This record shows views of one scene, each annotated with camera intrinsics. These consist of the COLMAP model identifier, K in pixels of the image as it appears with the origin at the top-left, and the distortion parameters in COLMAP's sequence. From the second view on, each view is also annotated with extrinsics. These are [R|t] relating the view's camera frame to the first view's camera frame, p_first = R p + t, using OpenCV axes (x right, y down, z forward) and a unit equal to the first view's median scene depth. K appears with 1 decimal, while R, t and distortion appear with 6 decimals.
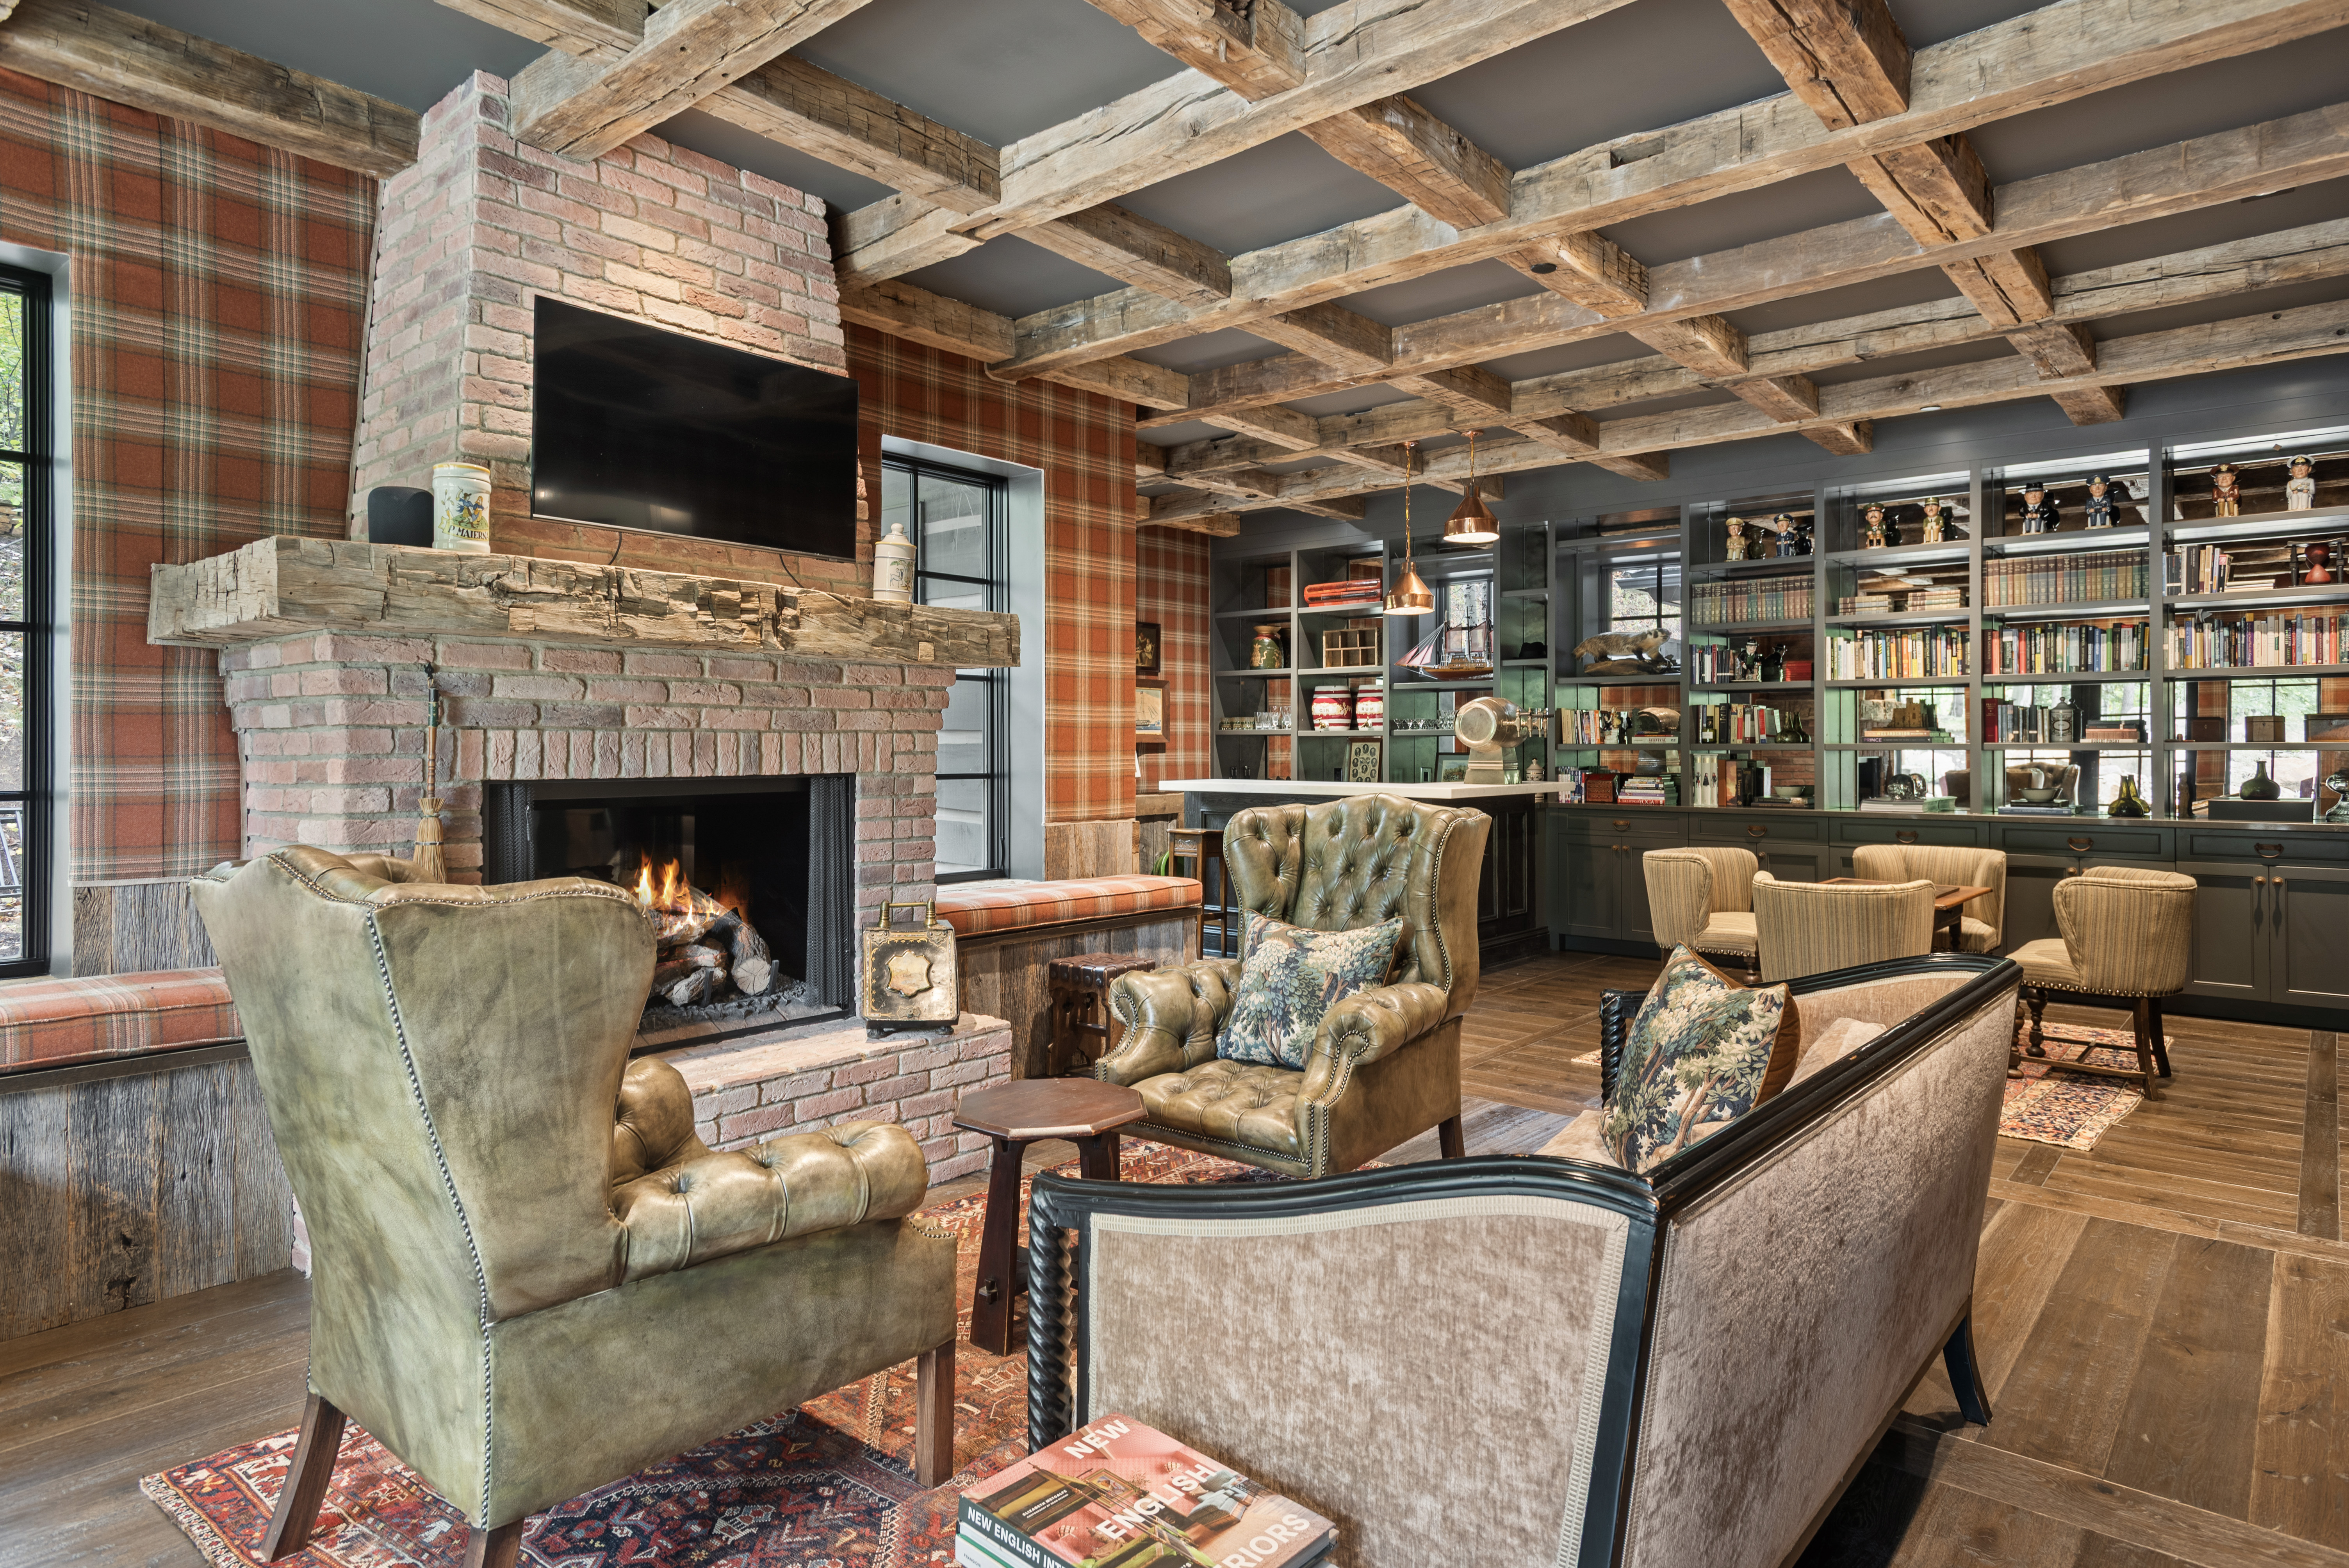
lens RADIAL K [[1345.0, 0, 1183.7], [0, 1345.0, 759.2], [0, 0, 1]] dist [0.038889, -0.001676]
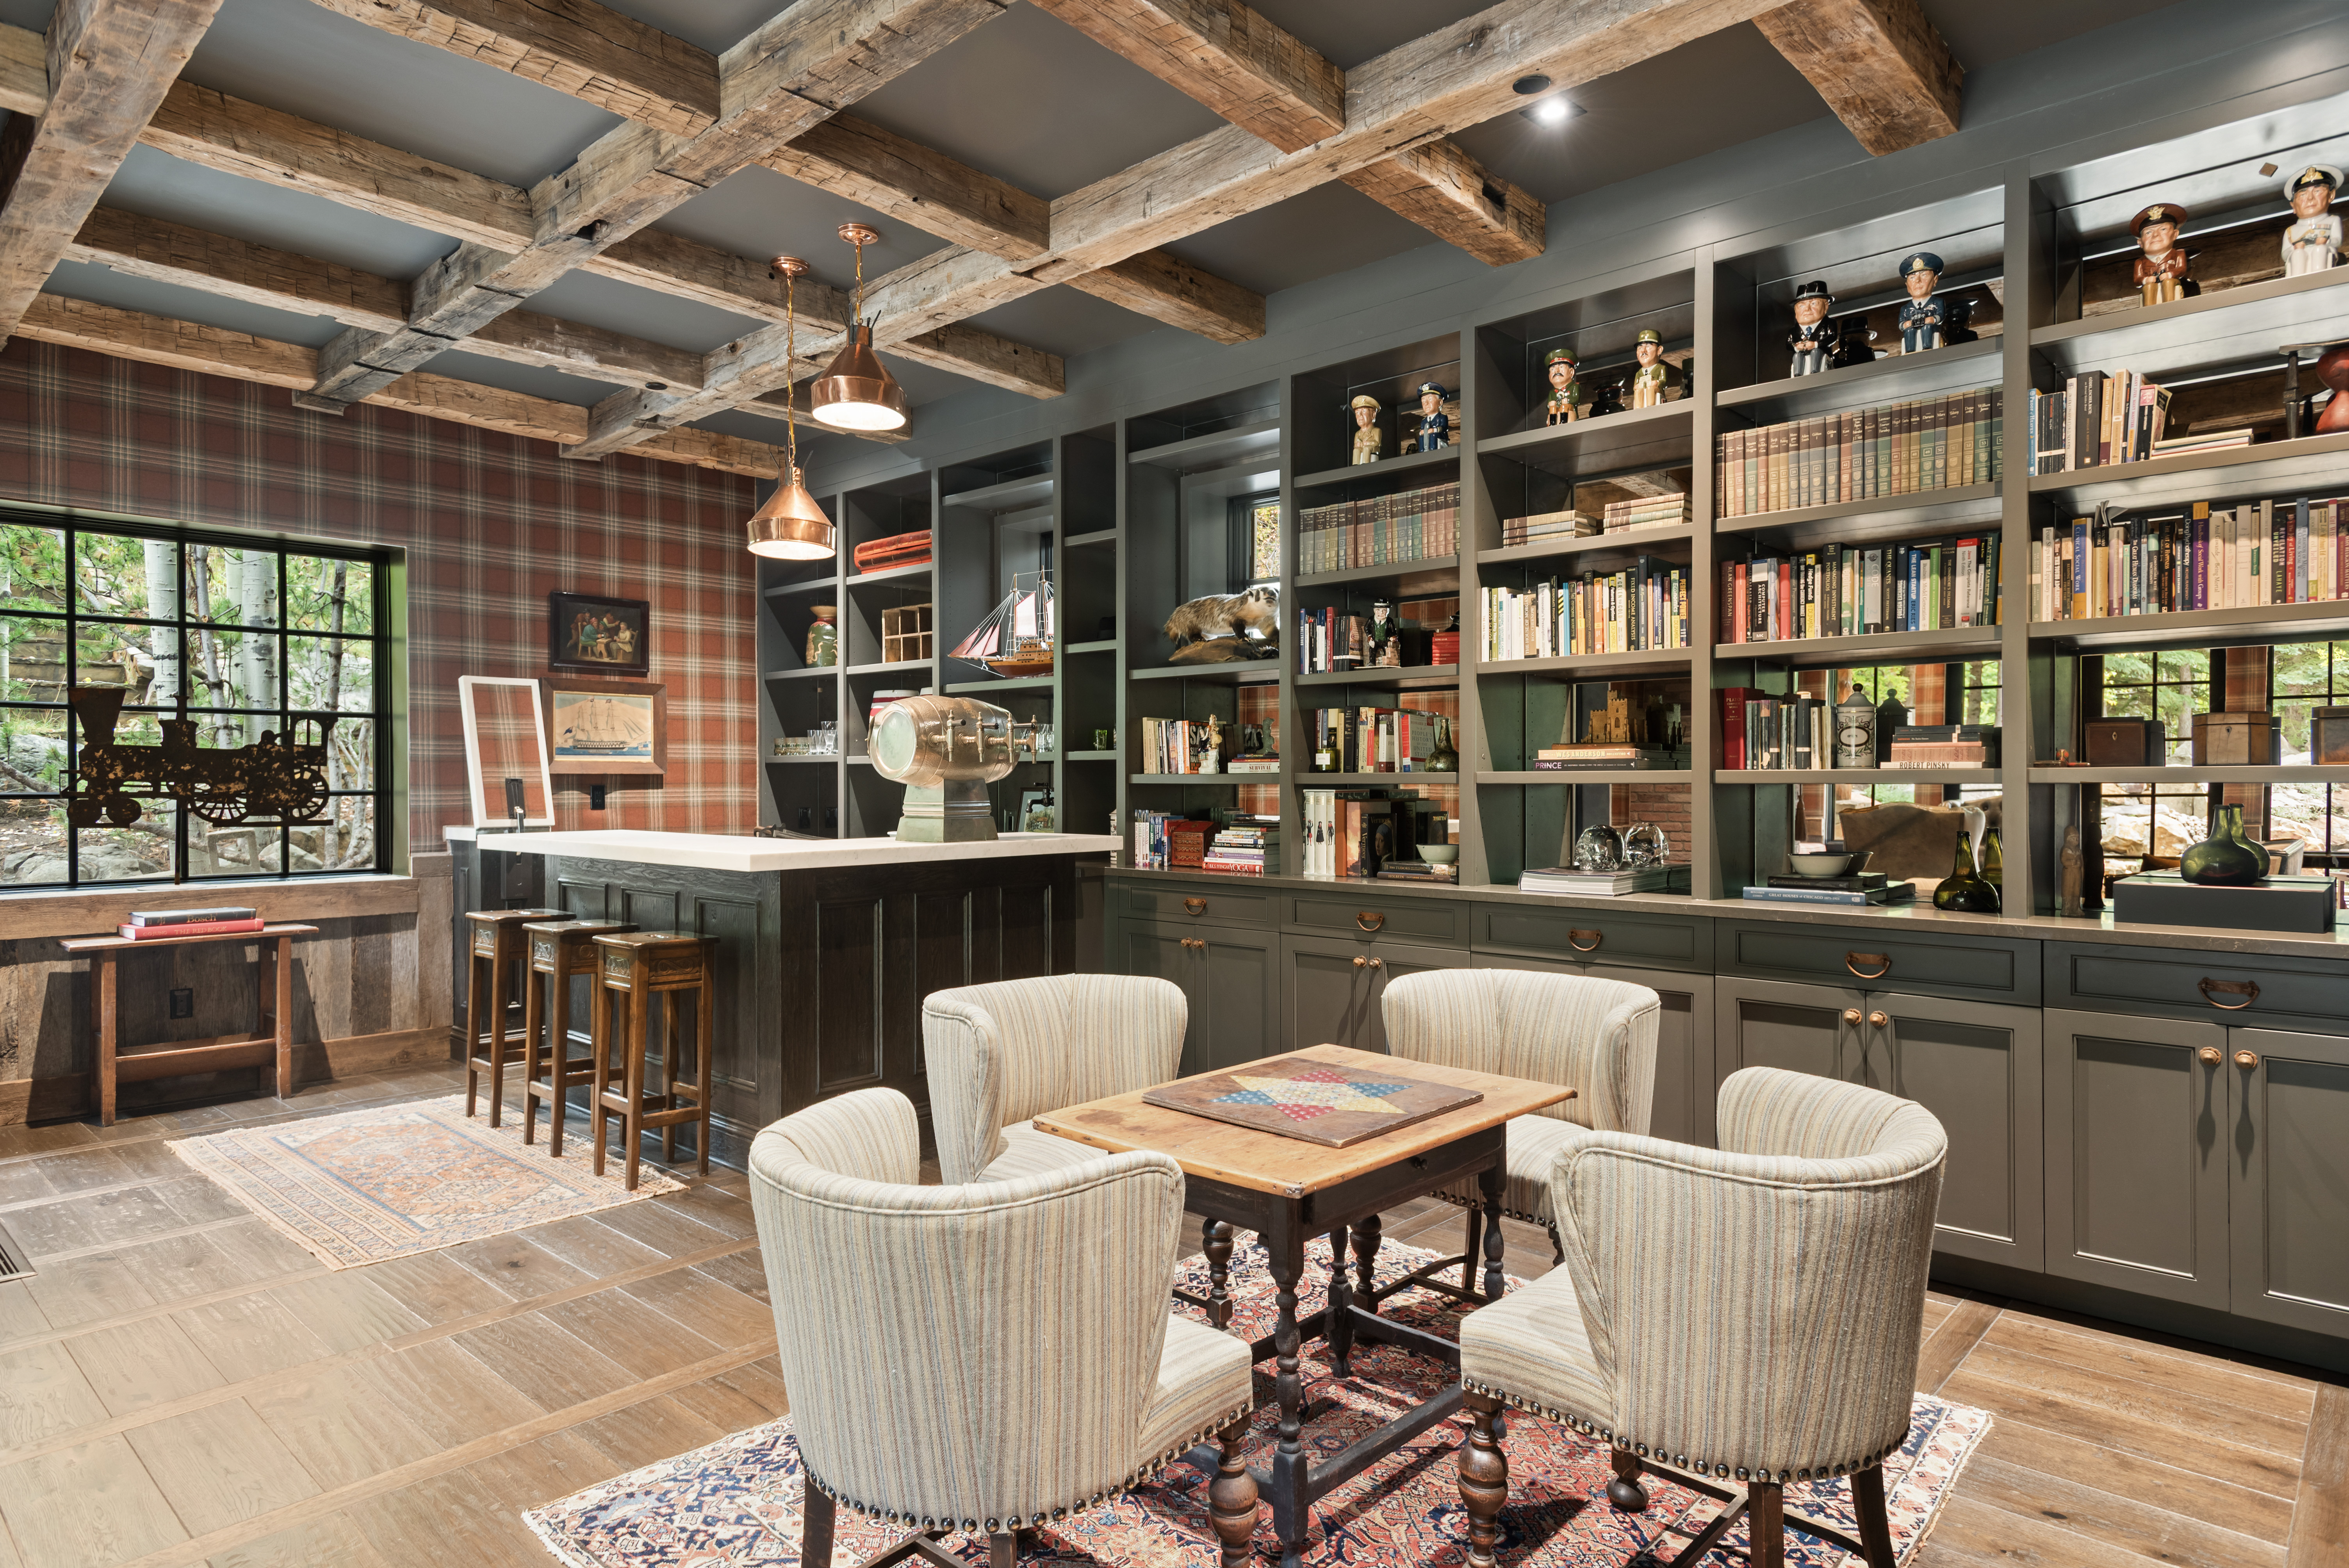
lens RADIAL K [[1345.0, 0, 1164.5], [0, 1345.0, 804.2], [0, 0, 1]] dist [0.038889, -0.001676]
pose [[0.998913, 0.000309, -0.046616, 0.372753], [-0.000012, 0.999980, 0.006360, -0.001655], [0.046617, -0.006352, 0.998893, 0.428380]]
